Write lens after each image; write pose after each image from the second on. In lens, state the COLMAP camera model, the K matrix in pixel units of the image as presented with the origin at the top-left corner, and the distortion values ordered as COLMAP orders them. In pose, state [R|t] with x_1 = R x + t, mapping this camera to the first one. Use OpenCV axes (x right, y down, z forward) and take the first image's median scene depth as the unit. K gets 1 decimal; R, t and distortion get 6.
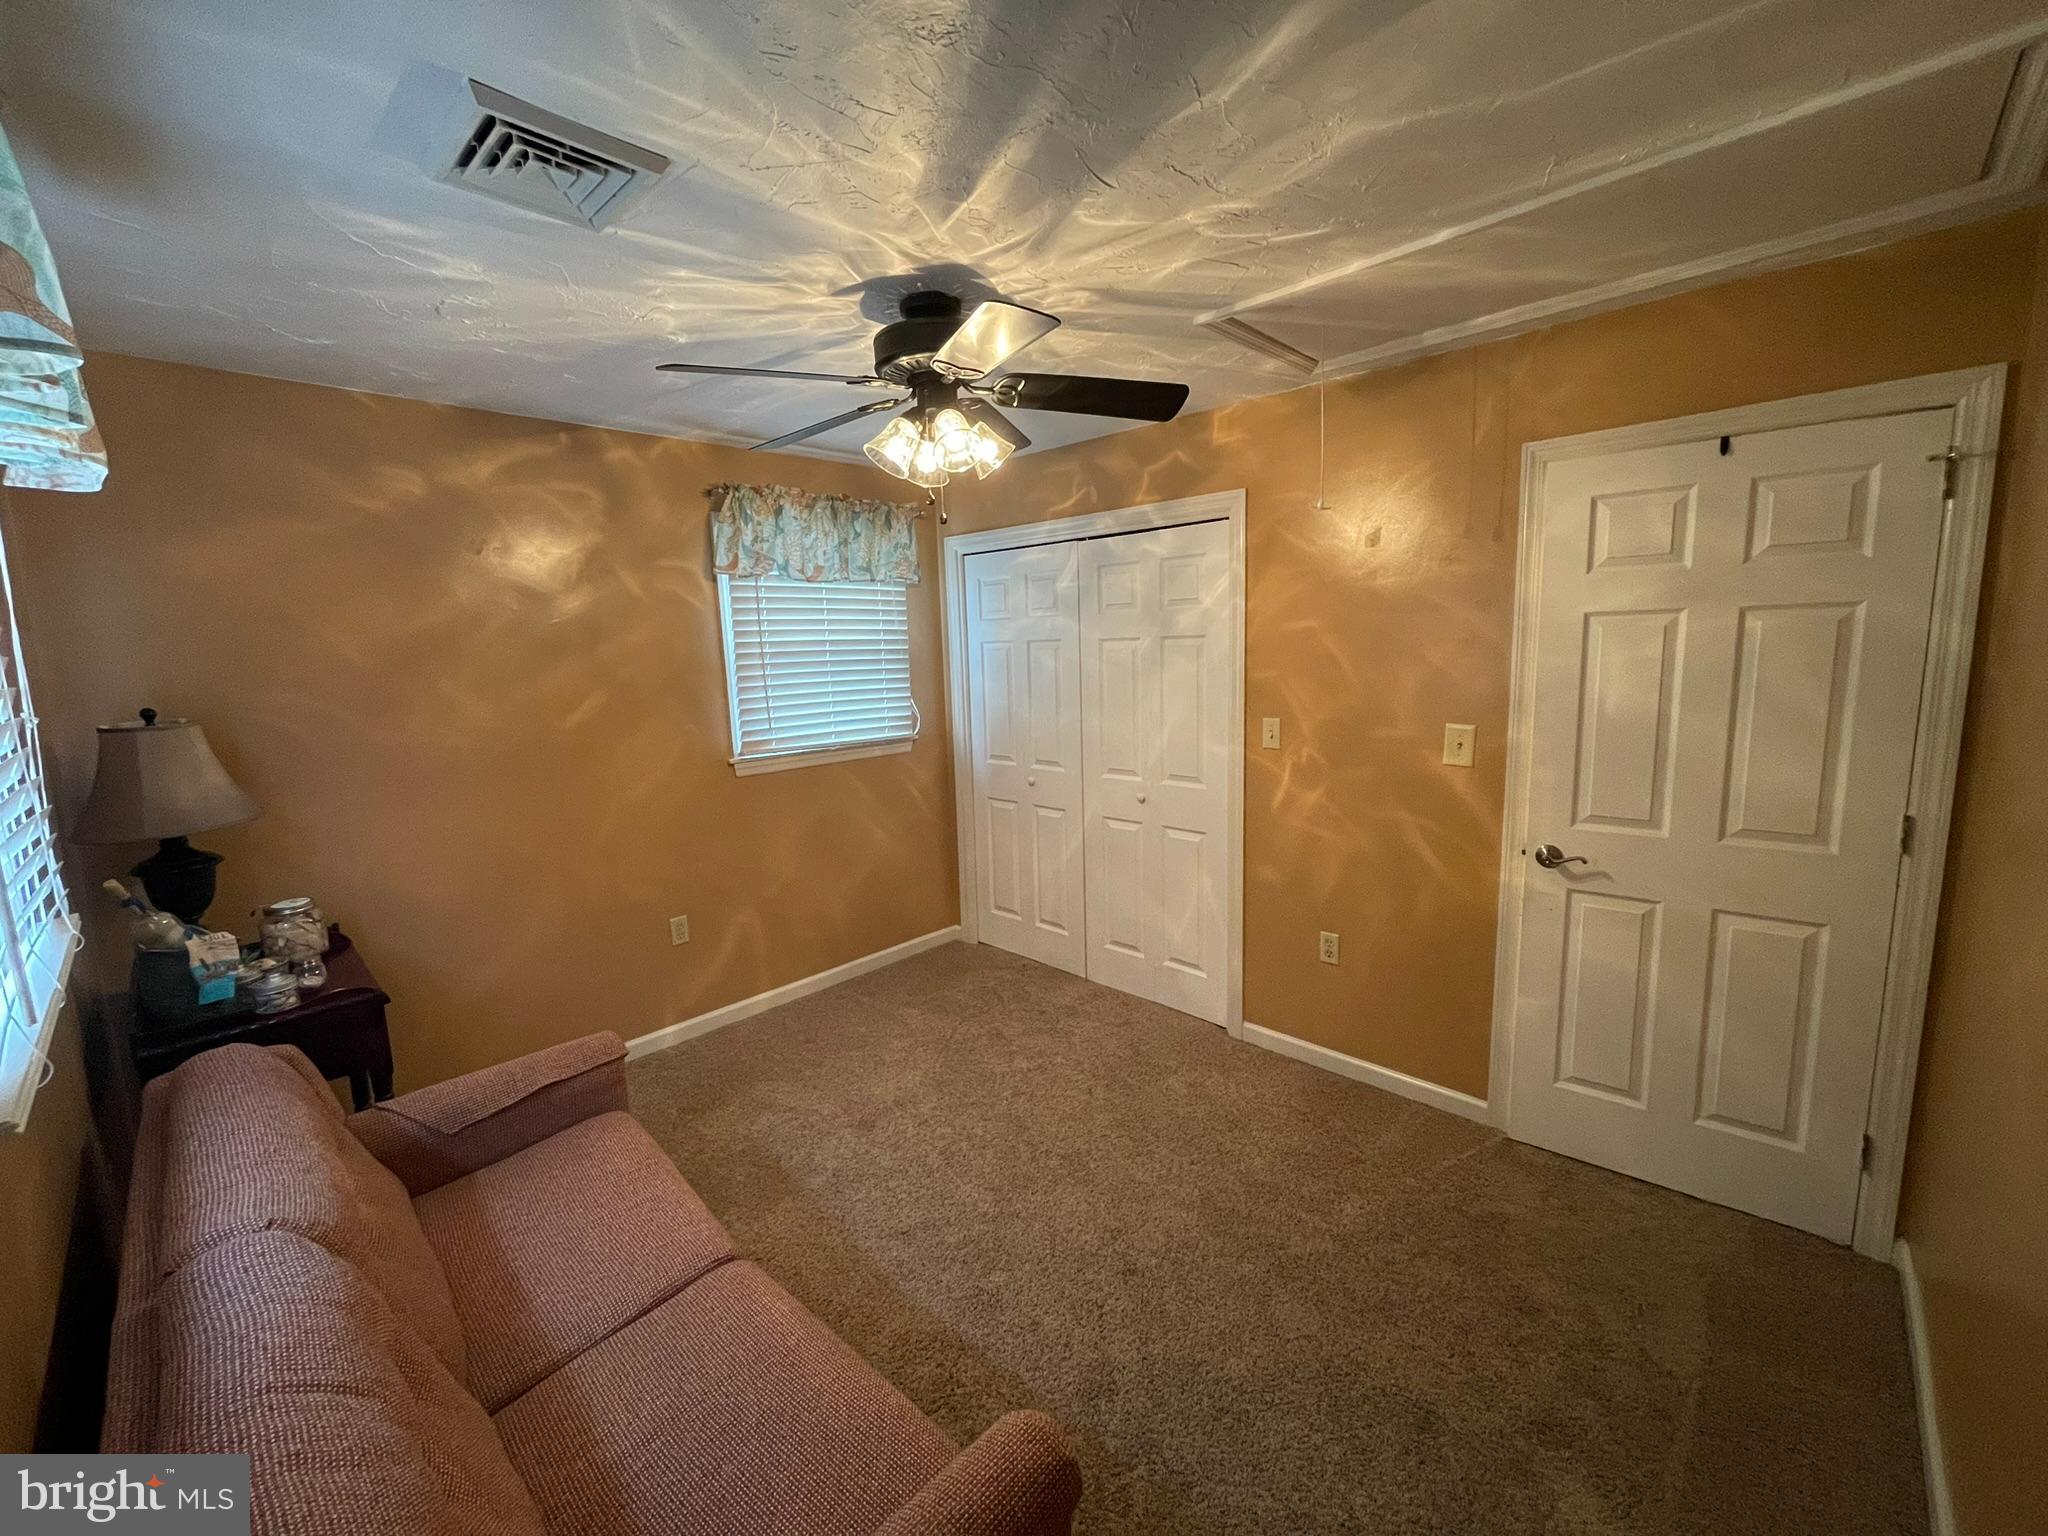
lens RADIAL K [[826.0, 0, 1021.3], [0, 826.0, 761.4], [0, 0, 1]] dist [-0.001219, -0.000227]
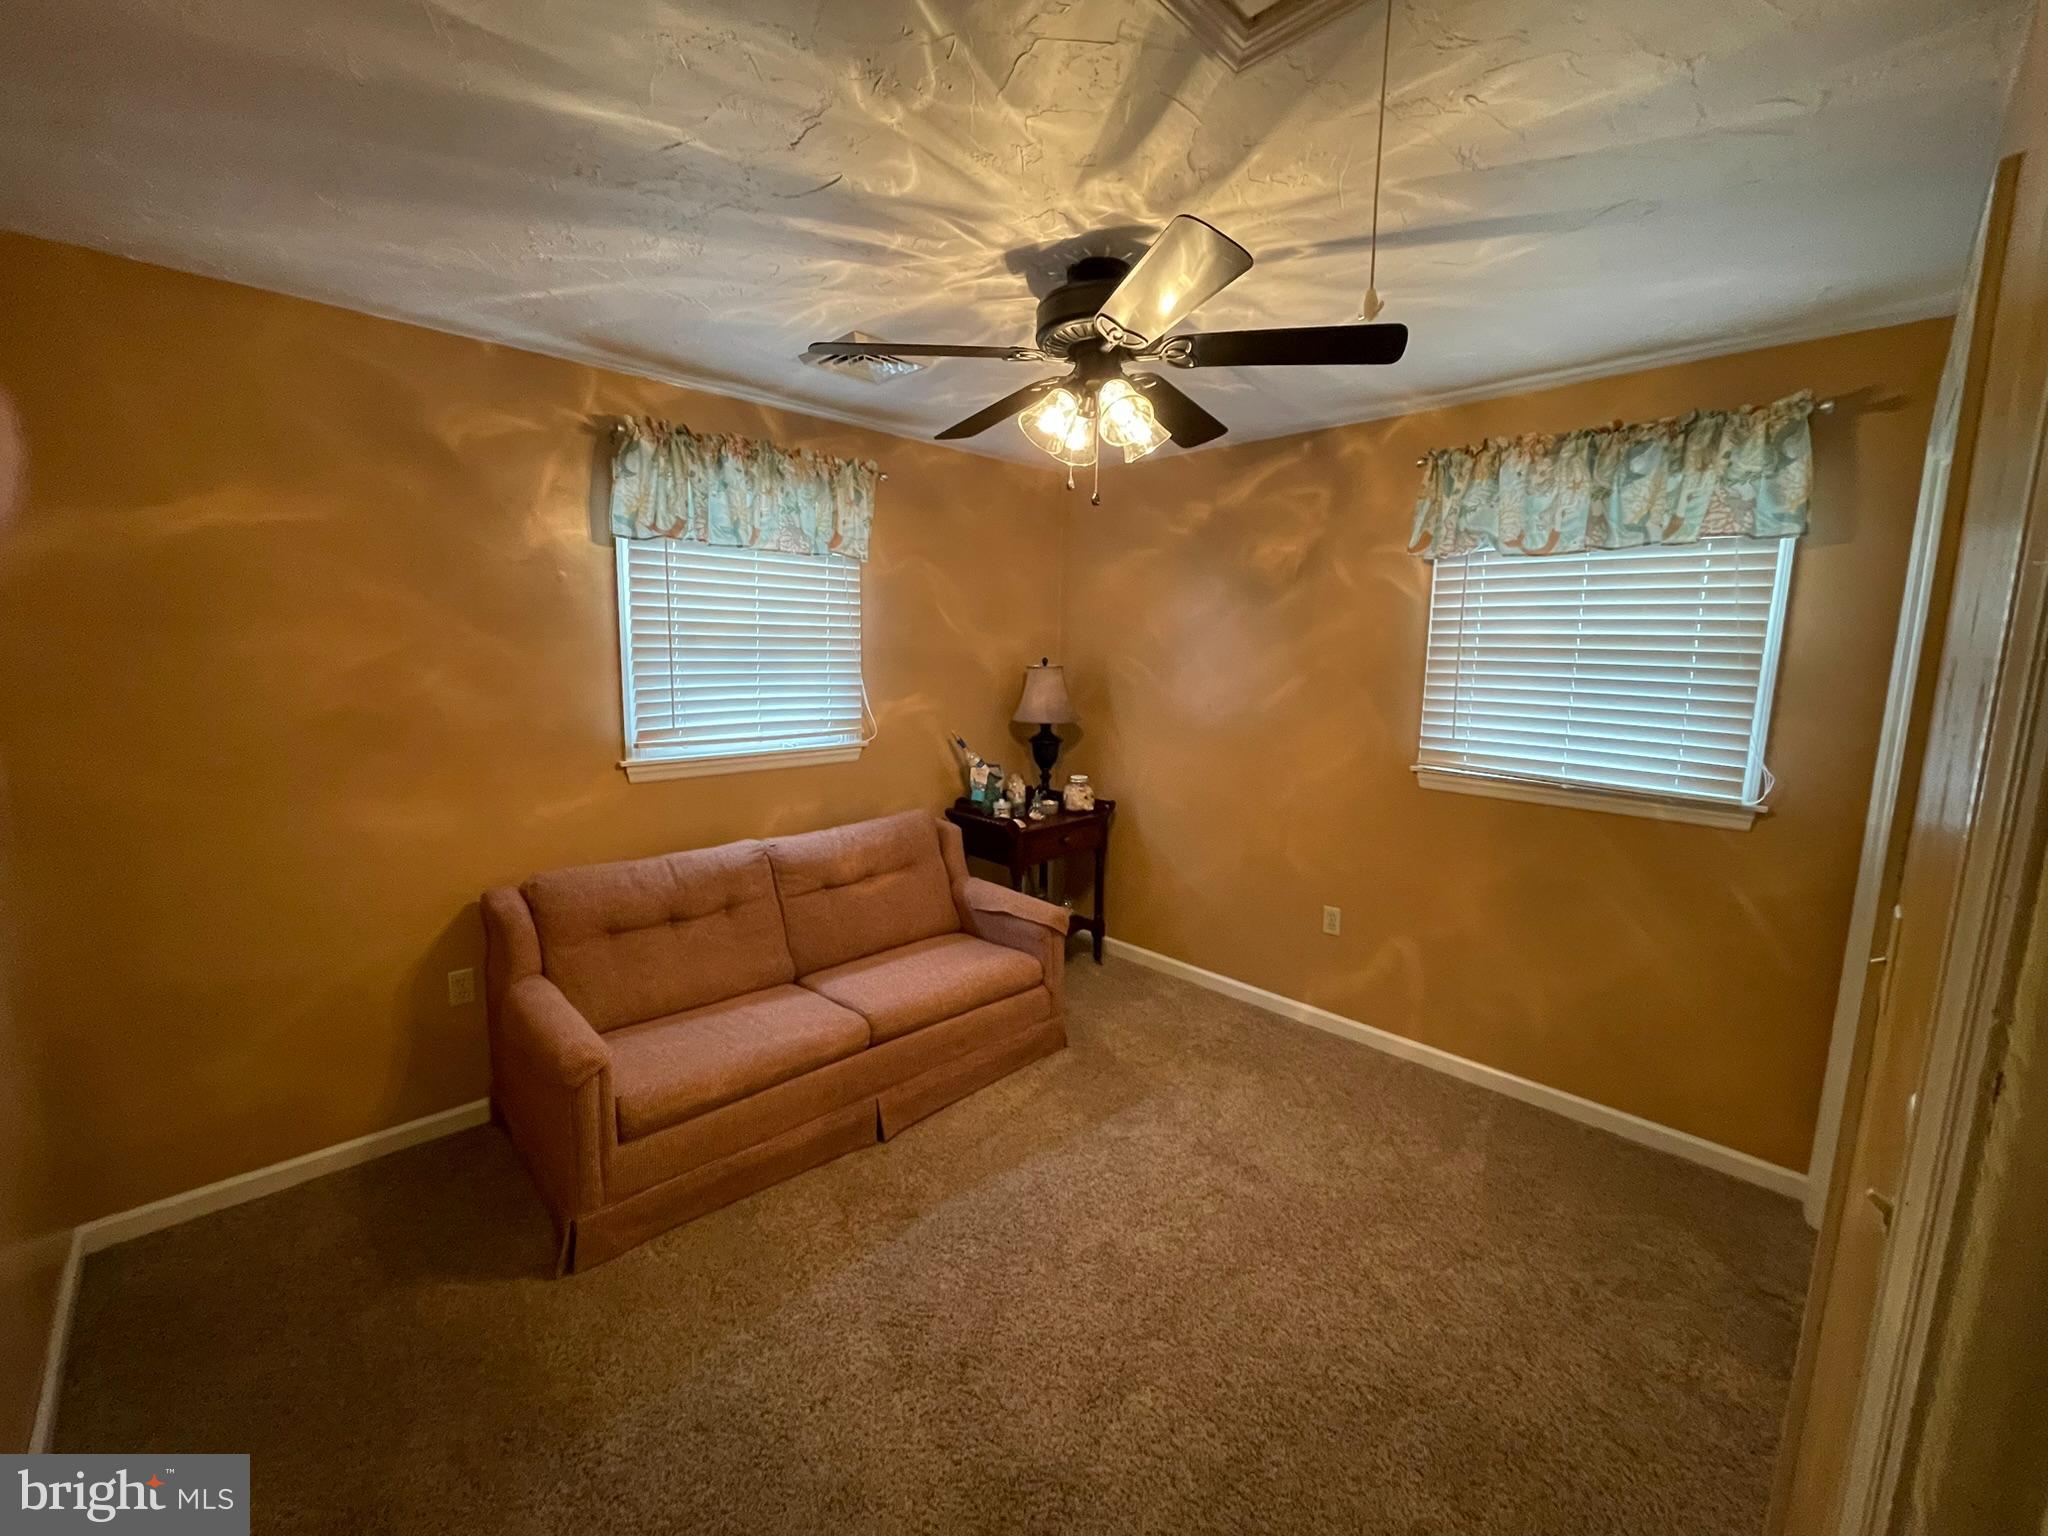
lens RADIAL K [[826.0, 0, 1022.7], [0, 826.0, 763.9], [0, 0, 1]] dist [-0.001219, -0.000227]
pose [[-0.024679, 0.177443, -0.983822, 0.564320], [-0.161464, 0.970493, 0.179090, -0.101715], [0.986570, 0.163272, 0.004700, 0.616768]]
